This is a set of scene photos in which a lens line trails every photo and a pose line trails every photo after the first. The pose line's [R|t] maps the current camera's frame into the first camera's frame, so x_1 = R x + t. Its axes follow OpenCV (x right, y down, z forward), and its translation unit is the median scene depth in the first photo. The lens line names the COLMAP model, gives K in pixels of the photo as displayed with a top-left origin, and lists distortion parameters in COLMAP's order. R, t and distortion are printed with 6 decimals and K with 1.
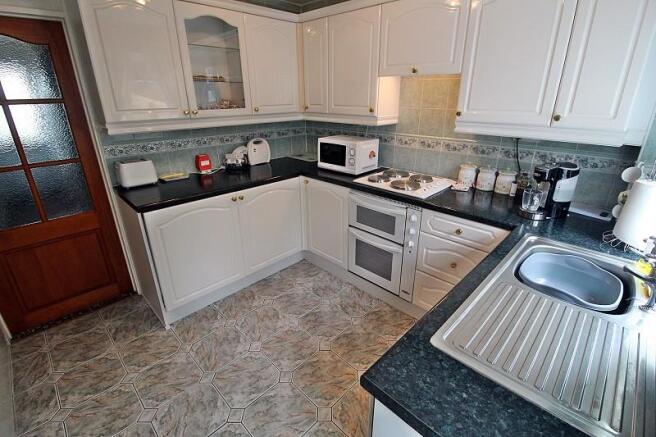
lens RADIAL K [[304.0, 0, 330.5], [0, 304.0, 209.6], [0, 0, 1]] dist [-0.001261, -0.000298]
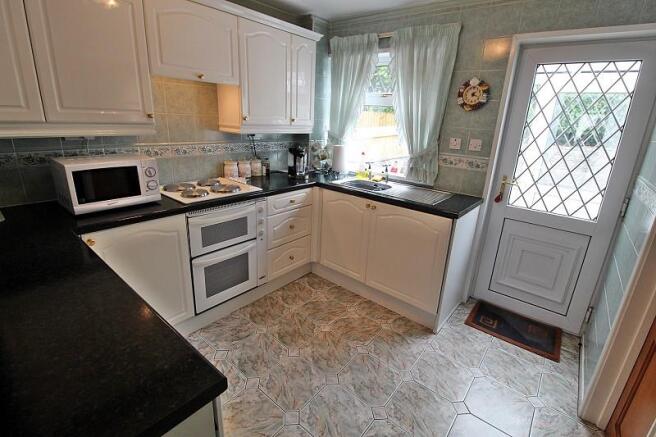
lens RADIAL K [[305.8, 0, 330.8], [0, 305.8, 211.4], [0, 0, 1]] dist [-0.017198, -0.000567]
pose [[-0.090315, -0.294806, 0.951279, -0.720524], [0.307147, 0.900377, 0.308192, -0.201447], [-0.947367, 0.320017, 0.009231, 0.625605]]
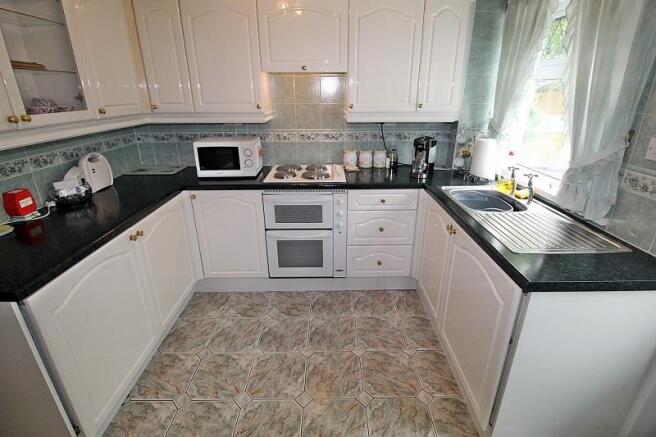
lens RADIAL K [[311.1, 0, 330.2], [0, 311.1, 210.2], [0, 0, 1]] dist [-0.014542, -0.001216]
pose [[0.707512, -0.247638, 0.661893, -0.430890], [0.251771, 0.963467, 0.091344, -0.044525], [-0.660332, 0.102018, 0.744012, 0.155694]]
